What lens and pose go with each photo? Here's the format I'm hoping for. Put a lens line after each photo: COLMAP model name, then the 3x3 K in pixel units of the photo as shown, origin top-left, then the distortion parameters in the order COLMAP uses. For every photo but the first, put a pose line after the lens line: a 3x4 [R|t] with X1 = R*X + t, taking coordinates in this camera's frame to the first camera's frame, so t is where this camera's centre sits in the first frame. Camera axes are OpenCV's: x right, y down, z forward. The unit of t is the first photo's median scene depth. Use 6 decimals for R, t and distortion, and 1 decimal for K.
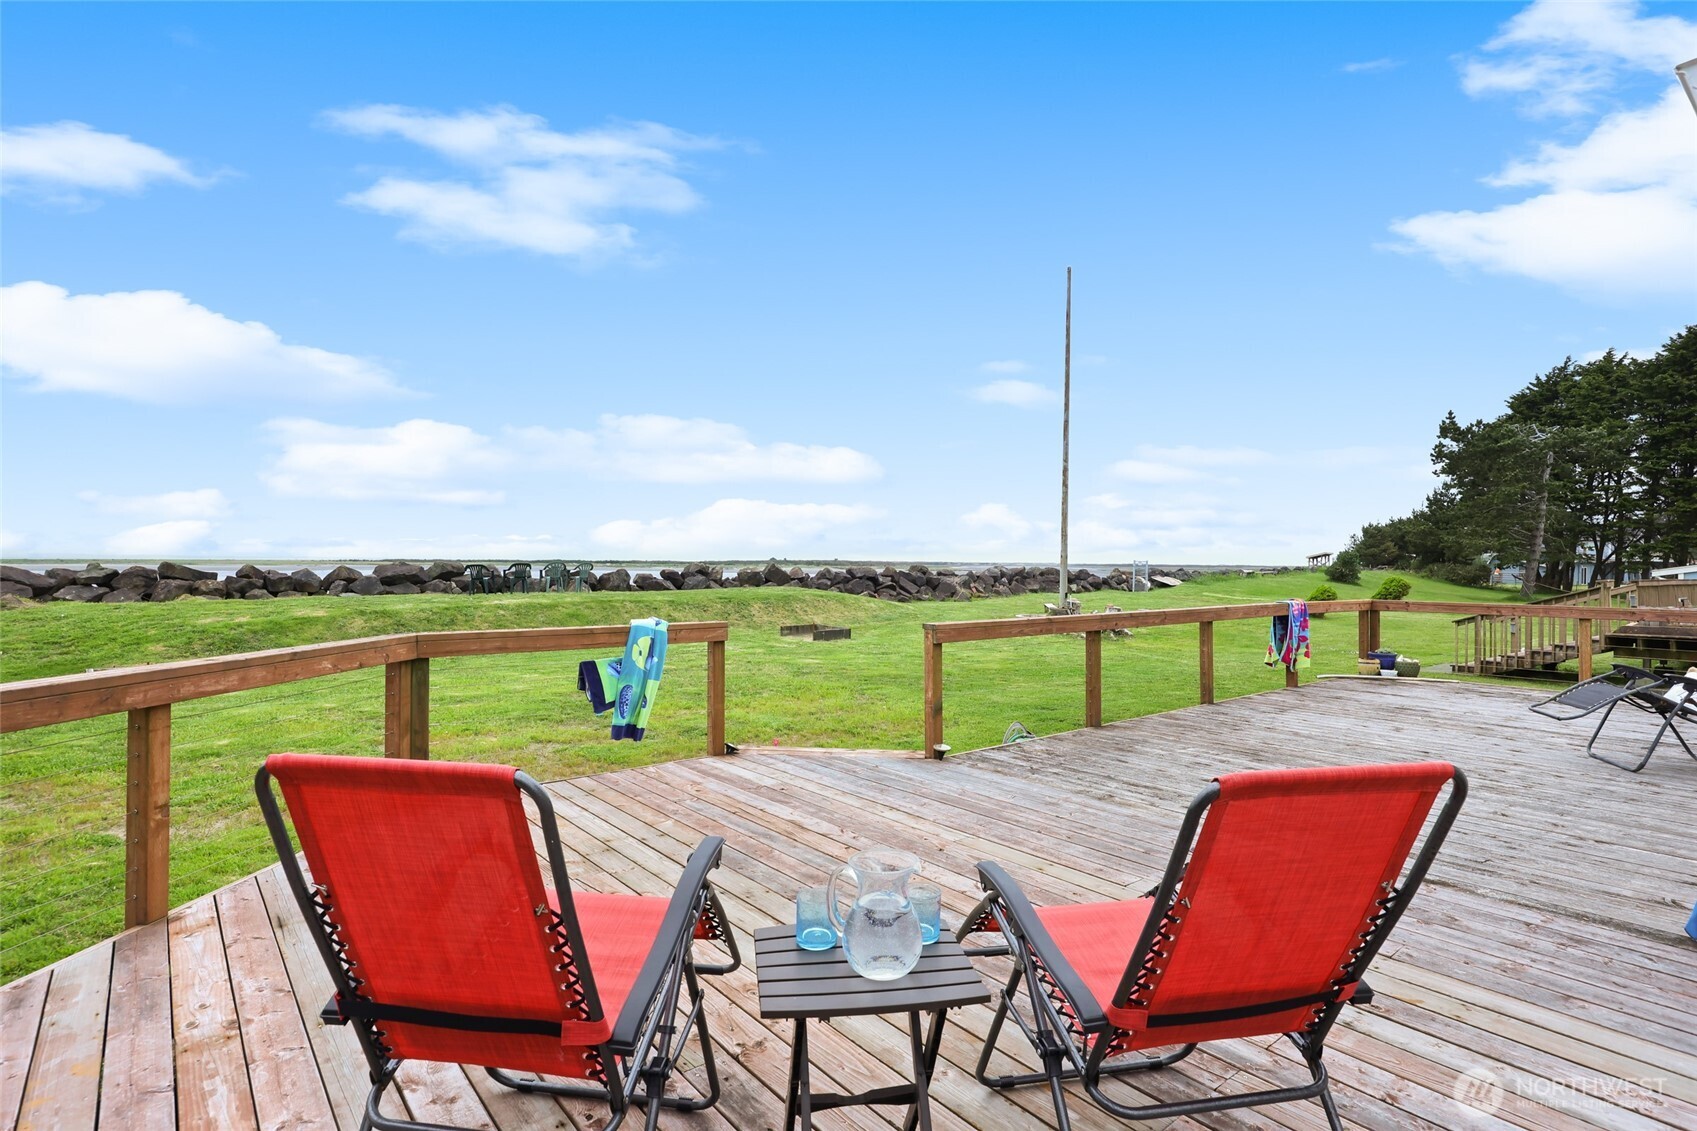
lens RADIAL K [[857.5, 0, 847.8], [0, 857.5, 561.4], [0, 0, 1]] dist [0.002066, -0.000605]
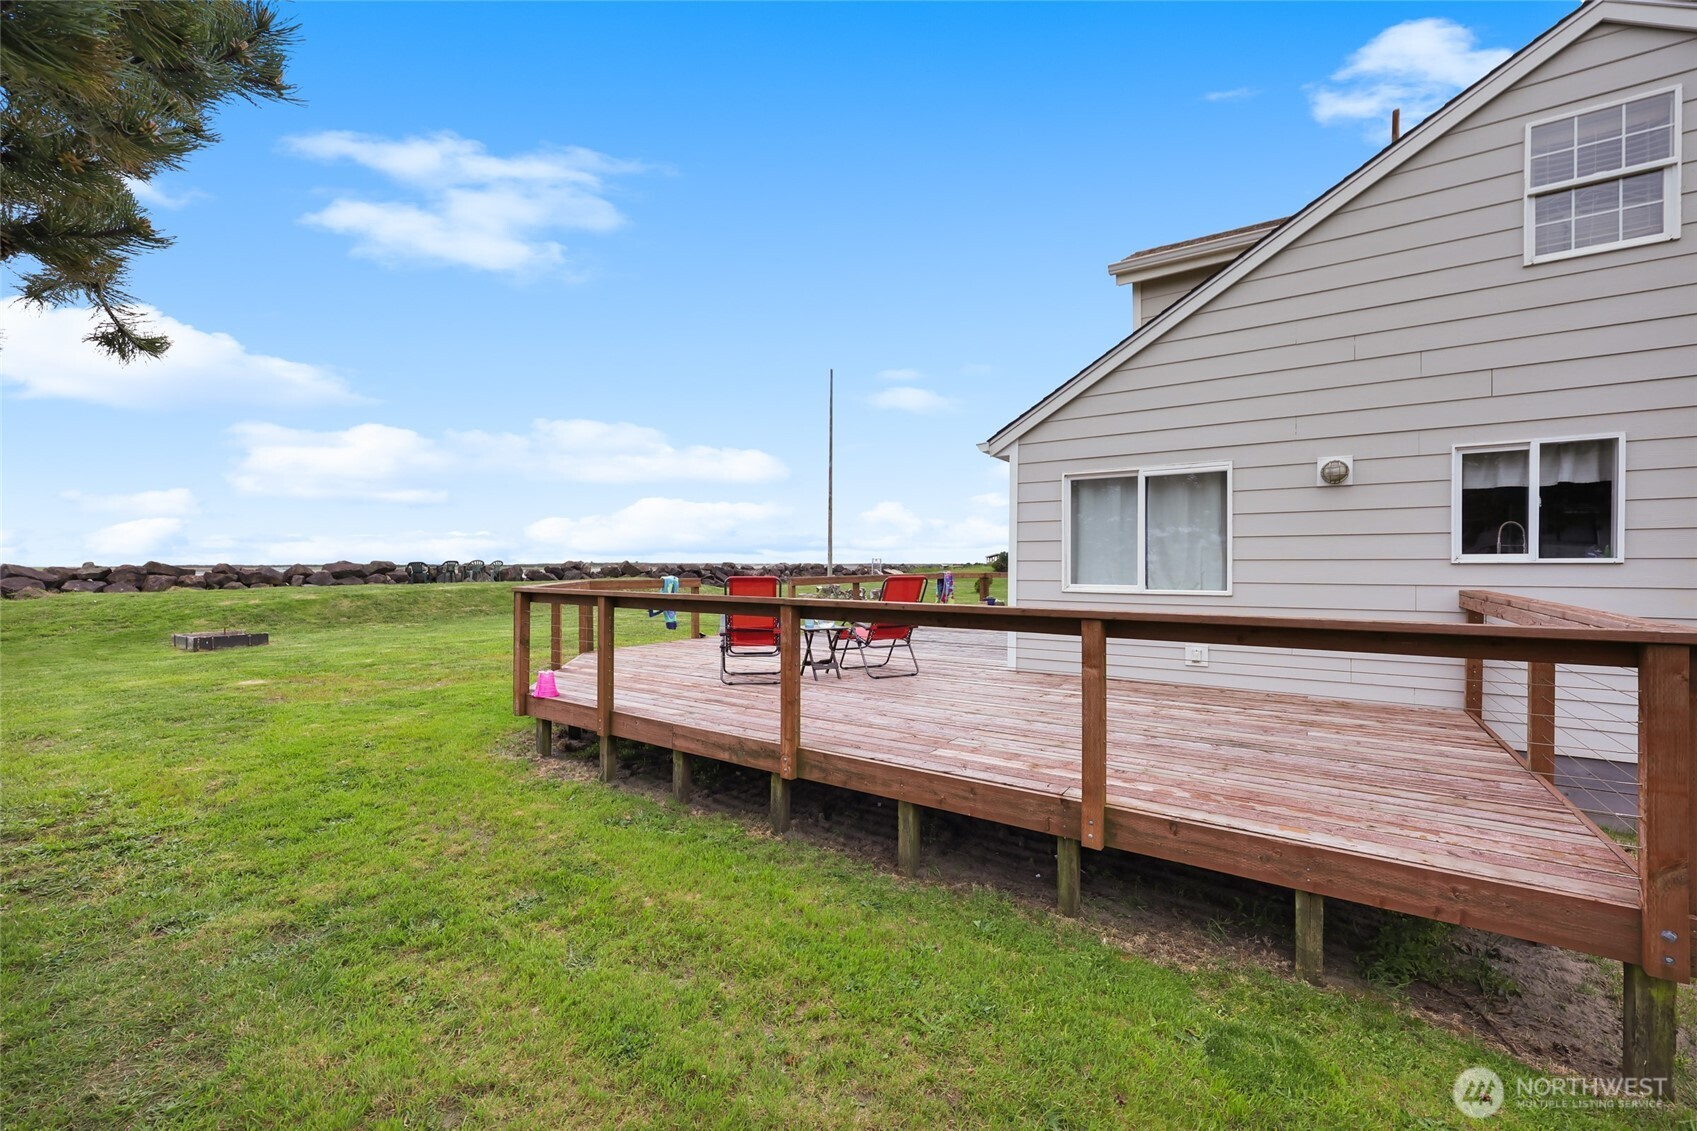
lens RADIAL K [[688.6, 0, 848.5], [0, 688.6, 565.5], [0, 0, 1]] dist [-0.000624, -0.000200]
pose [[0.958758, -0.009842, 0.284052, -0.077706], [0.008672, 0.999948, 0.005377, 0.008529], [-0.284091, -0.002692, 0.958794, -0.229720]]
